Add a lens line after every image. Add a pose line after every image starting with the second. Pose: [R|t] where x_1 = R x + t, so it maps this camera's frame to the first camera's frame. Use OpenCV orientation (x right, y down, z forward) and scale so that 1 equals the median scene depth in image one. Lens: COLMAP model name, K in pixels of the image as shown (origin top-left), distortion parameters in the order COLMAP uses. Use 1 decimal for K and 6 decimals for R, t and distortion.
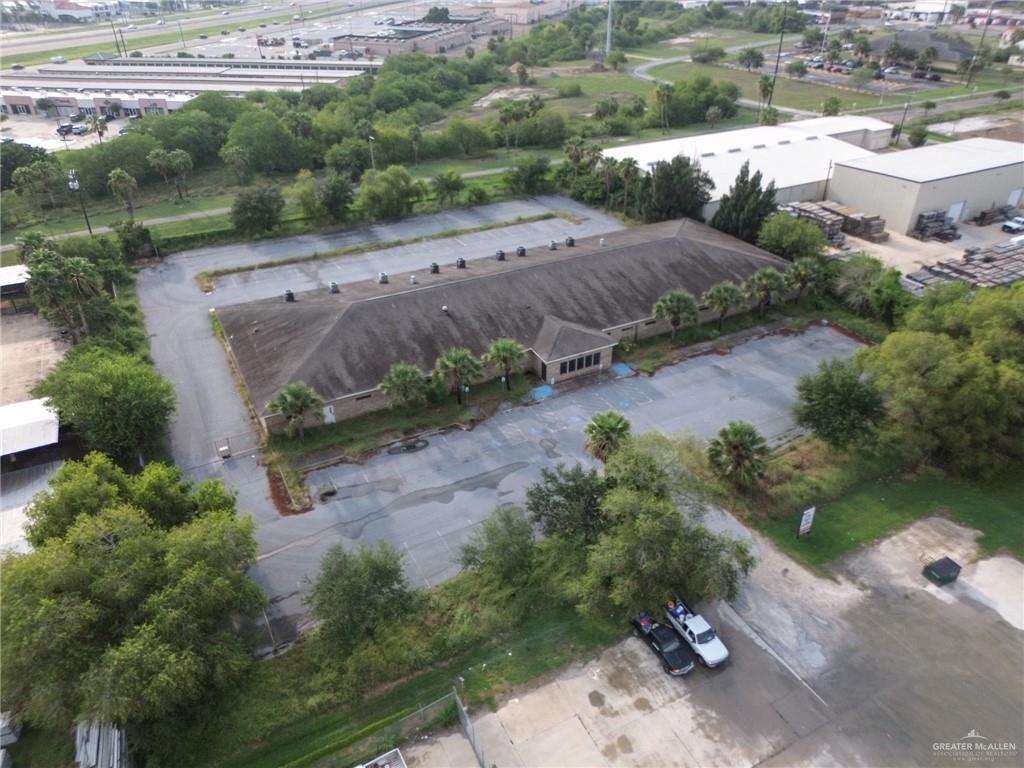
lens RADIAL K [[720.8, 0, 510.5], [0, 720.8, 377.8], [0, 0, 1]] dist [0.084941, -0.090206]
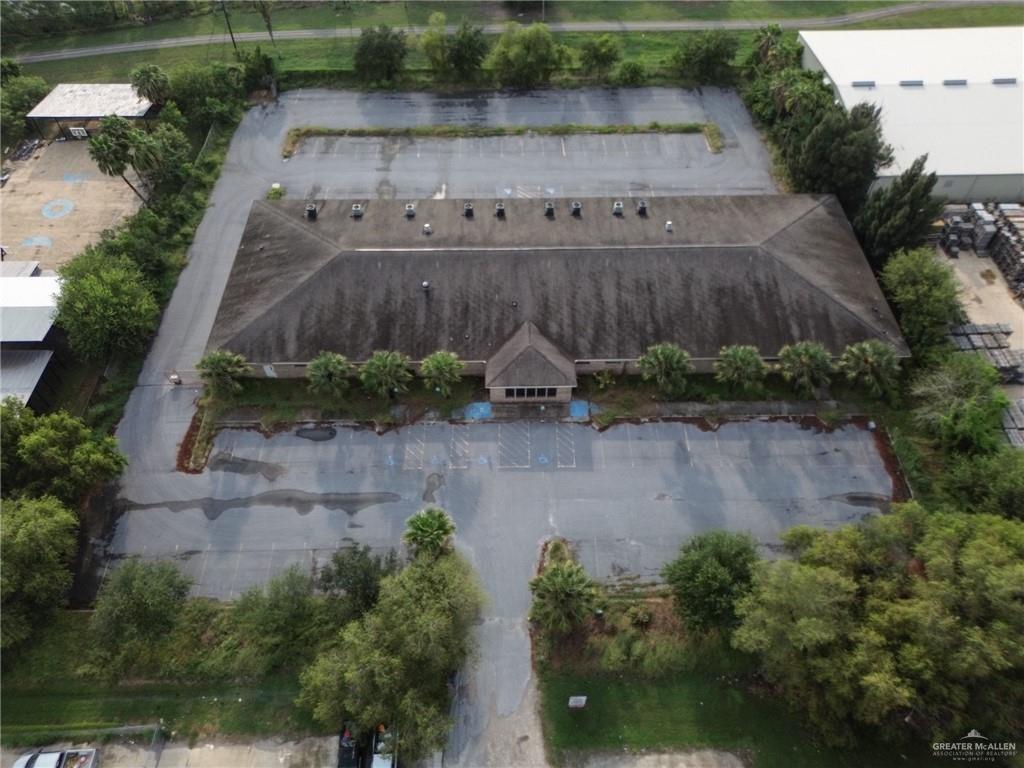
lens RADIAL K [[720.8, 0, 510.5], [0, 720.8, 377.8], [0, 0, 1]] dist [0.084941, -0.090206]
pose [[0.890381, 0.354594, -0.285456, 0.302664], [-0.232966, 0.893683, 0.383480, -0.352826], [0.391087, -0.274942, 0.878327, 0.166268]]
